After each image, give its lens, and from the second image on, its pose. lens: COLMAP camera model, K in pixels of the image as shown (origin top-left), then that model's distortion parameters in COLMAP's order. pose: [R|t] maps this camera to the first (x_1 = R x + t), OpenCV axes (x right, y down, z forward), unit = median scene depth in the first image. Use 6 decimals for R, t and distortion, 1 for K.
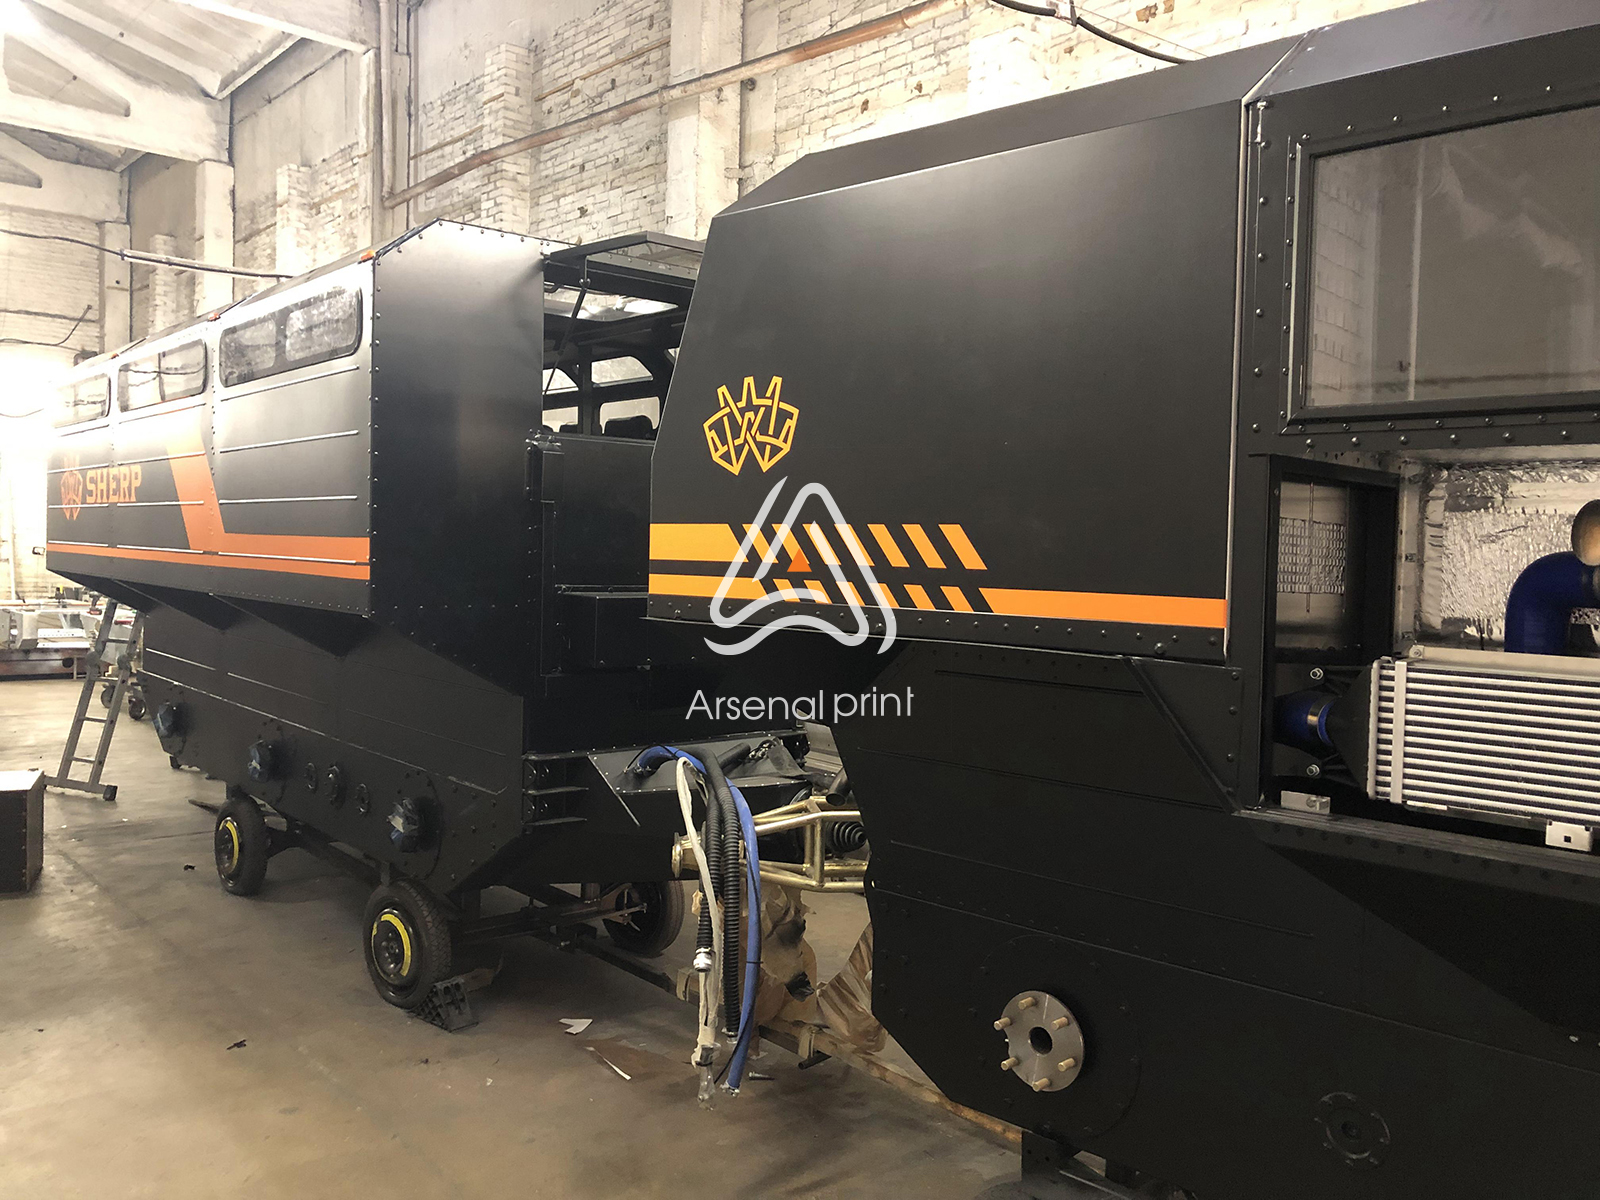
lens RADIAL K [[1250.5, 0, 800.0], [0, 1250.5, 600.0], [0, 0, 1]] dist [-0.010073, 0.049467]
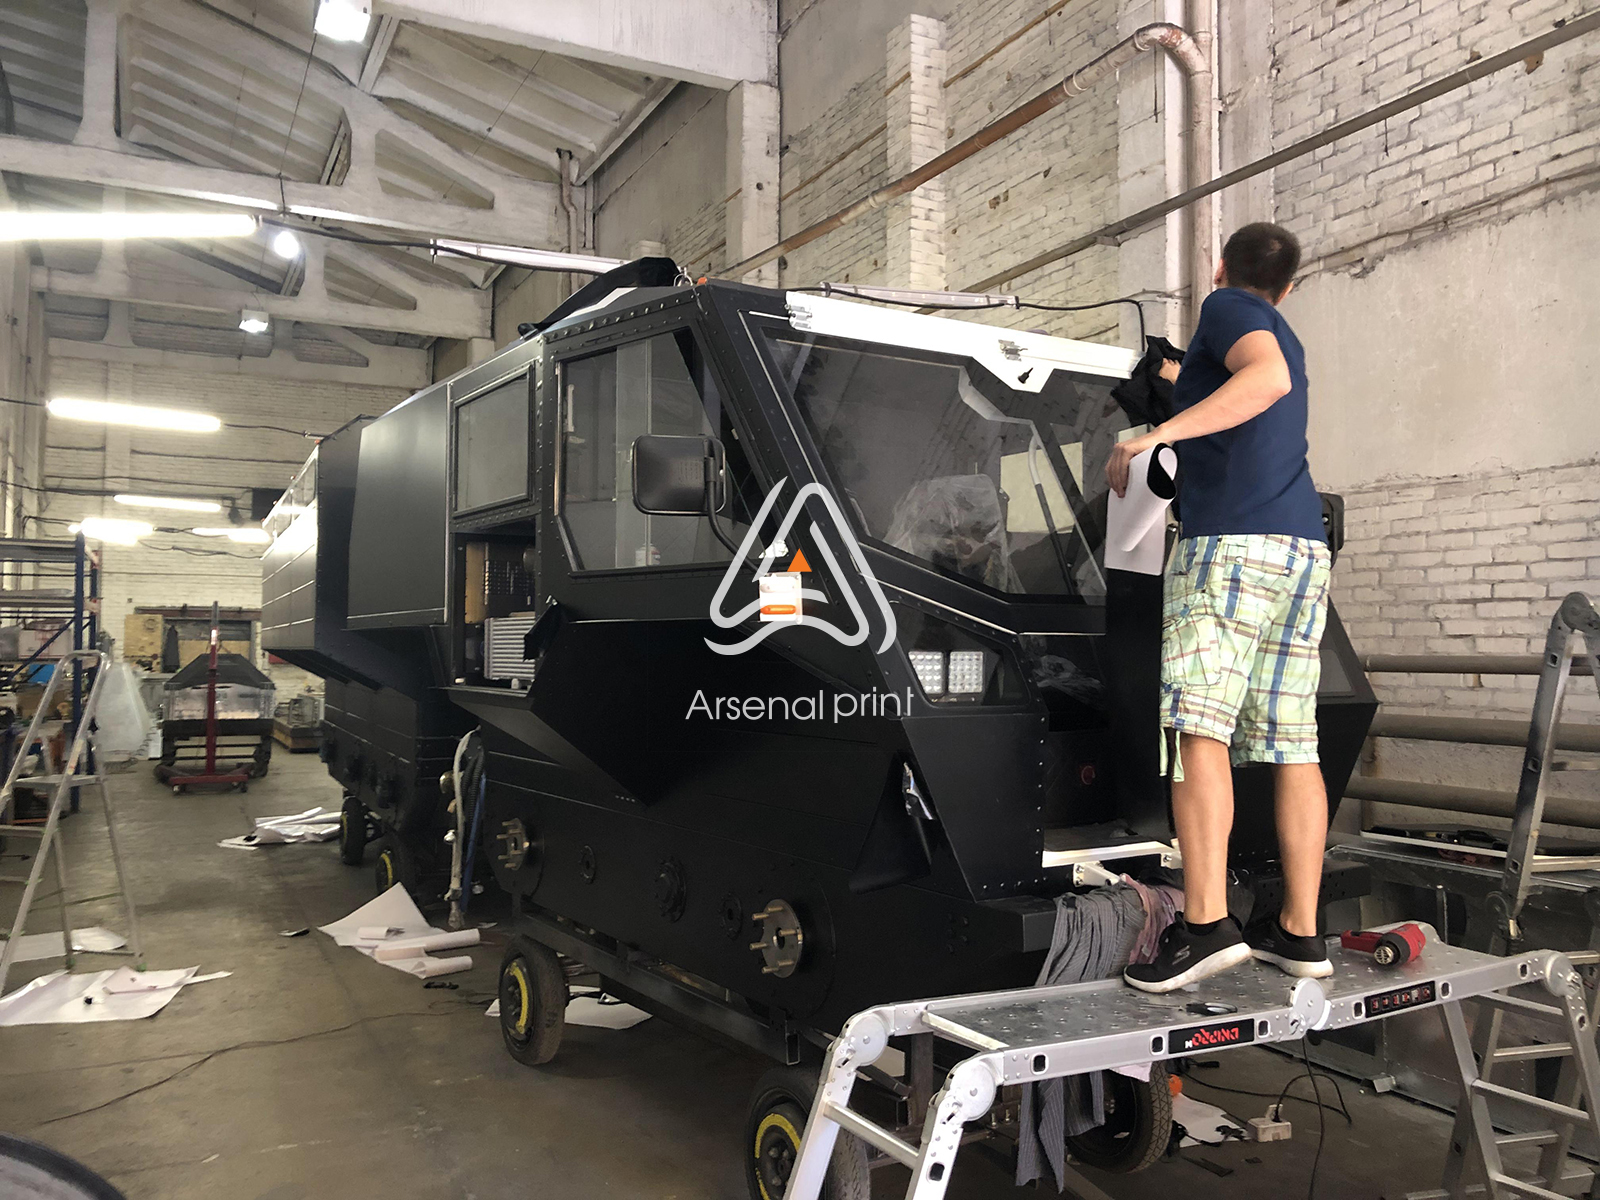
lens RADIAL K [[1273.4, 0, 800.0], [0, 1273.4, 600.0], [0, 0, 1]] dist [0.088937, -0.099915]
pose [[0.964245, -0.026763, -0.263657, 0.261897], [0.003363, 0.996043, -0.088807, 0.036621], [0.264991, 0.084746, 0.960520, -0.183813]]
